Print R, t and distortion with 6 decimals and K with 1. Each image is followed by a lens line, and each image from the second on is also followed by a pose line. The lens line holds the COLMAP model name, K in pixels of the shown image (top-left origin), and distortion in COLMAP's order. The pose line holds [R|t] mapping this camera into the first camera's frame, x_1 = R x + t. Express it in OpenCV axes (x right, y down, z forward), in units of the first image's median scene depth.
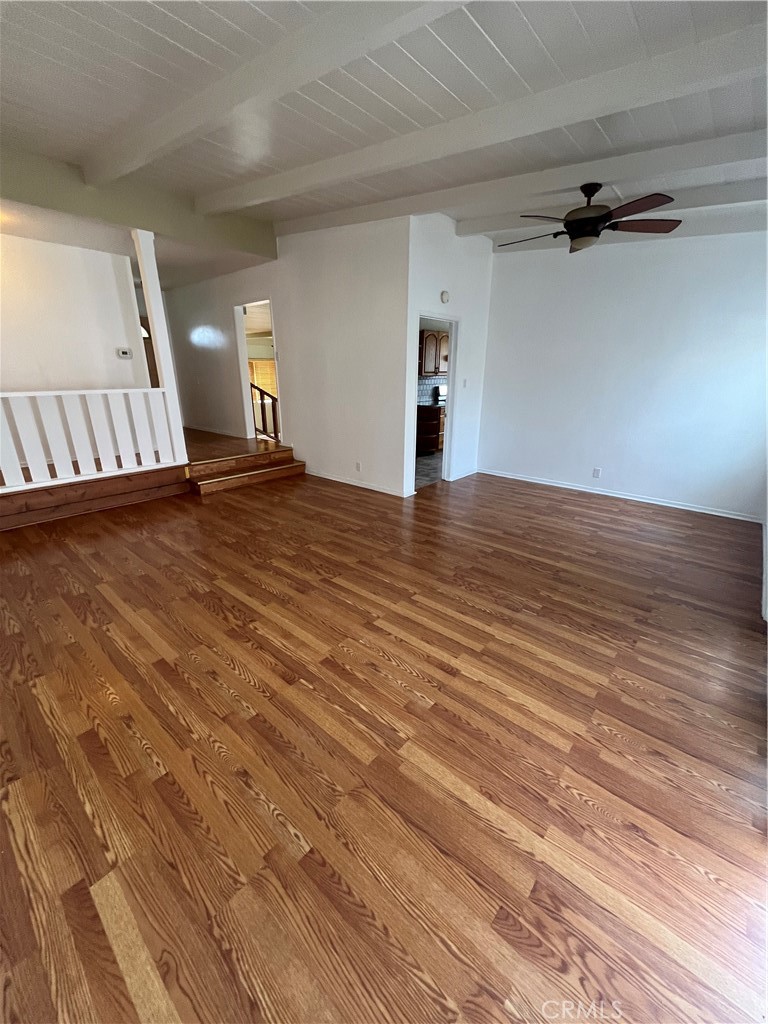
lens RADIAL K [[411.1, 0, 387.2], [0, 411.1, 517.7], [0, 0, 1]] dist [-0.000982, 0.000448]
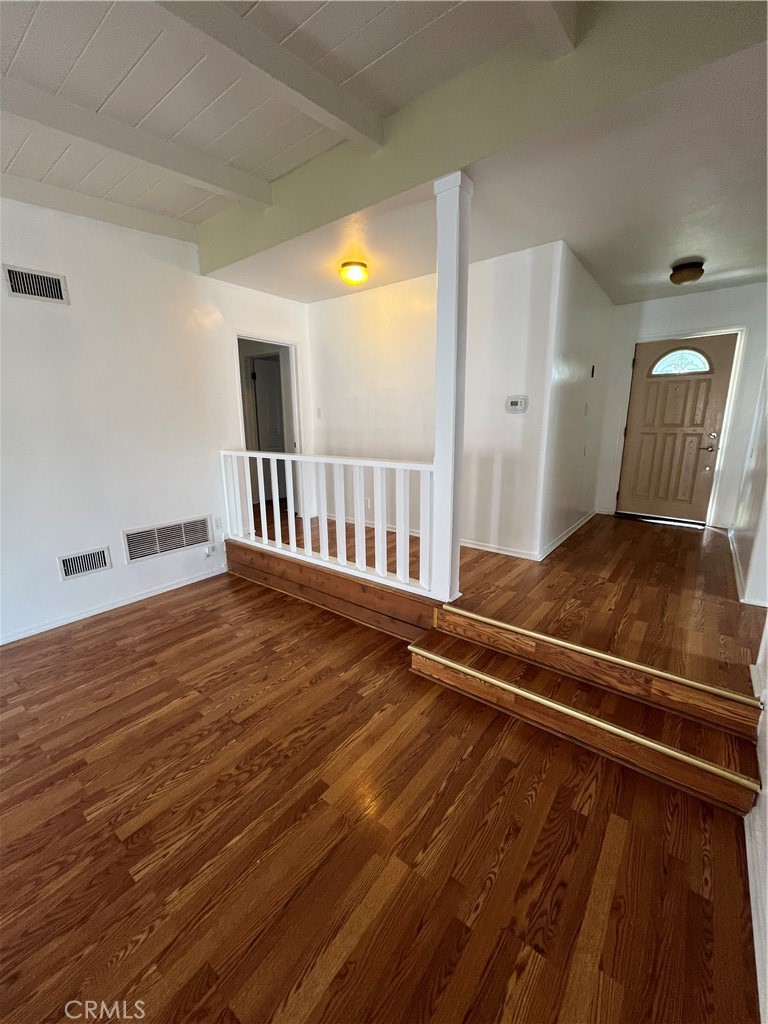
lens RADIAL K [[411.1, 0, 381.0], [0, 411.1, 513.0], [0, 0, 1]] dist [-0.000982, 0.000448]
pose [[0.051183, 0.220585, -0.974024, 0.003453], [-0.328864, 0.924629, 0.192118, -0.395370], [0.942989, 0.310489, 0.119868, 1.035556]]
